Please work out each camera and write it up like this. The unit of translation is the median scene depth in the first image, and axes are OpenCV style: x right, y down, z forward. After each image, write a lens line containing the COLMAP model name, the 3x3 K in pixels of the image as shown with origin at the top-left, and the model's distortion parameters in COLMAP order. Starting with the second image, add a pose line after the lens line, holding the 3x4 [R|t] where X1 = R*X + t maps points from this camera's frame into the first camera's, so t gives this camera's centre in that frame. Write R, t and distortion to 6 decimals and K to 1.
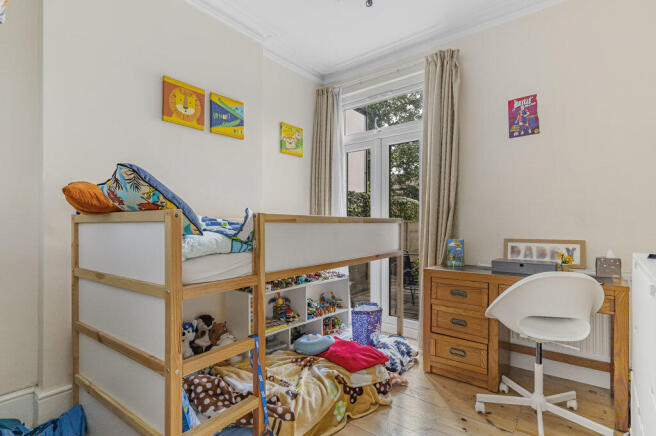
lens RADIAL K [[322.9, 0, 329.7], [0, 322.9, 223.2], [0, 0, 1]] dist [0.001459, -0.001041]
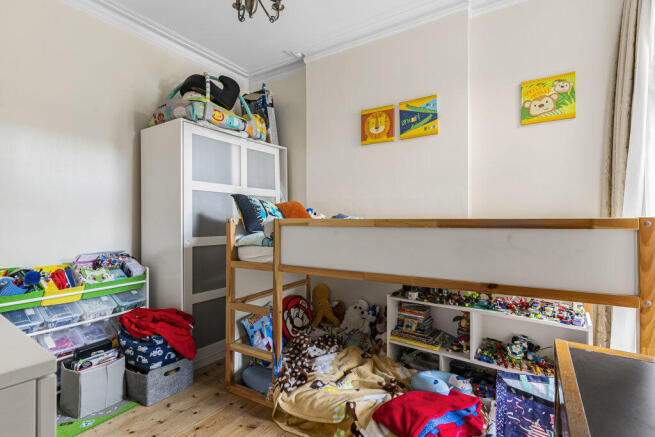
lens RADIAL K [[322.4, 0, 329.3], [0, 322.4, 217.8], [0, 0, 1]] dist [0.001459, -0.001041]
pose [[0.082650, -0.006829, -0.996555, 0.679772], [0.003043, 0.999974, -0.006600, -0.014608], [0.996574, -0.002487, 0.082669, 0.670044]]
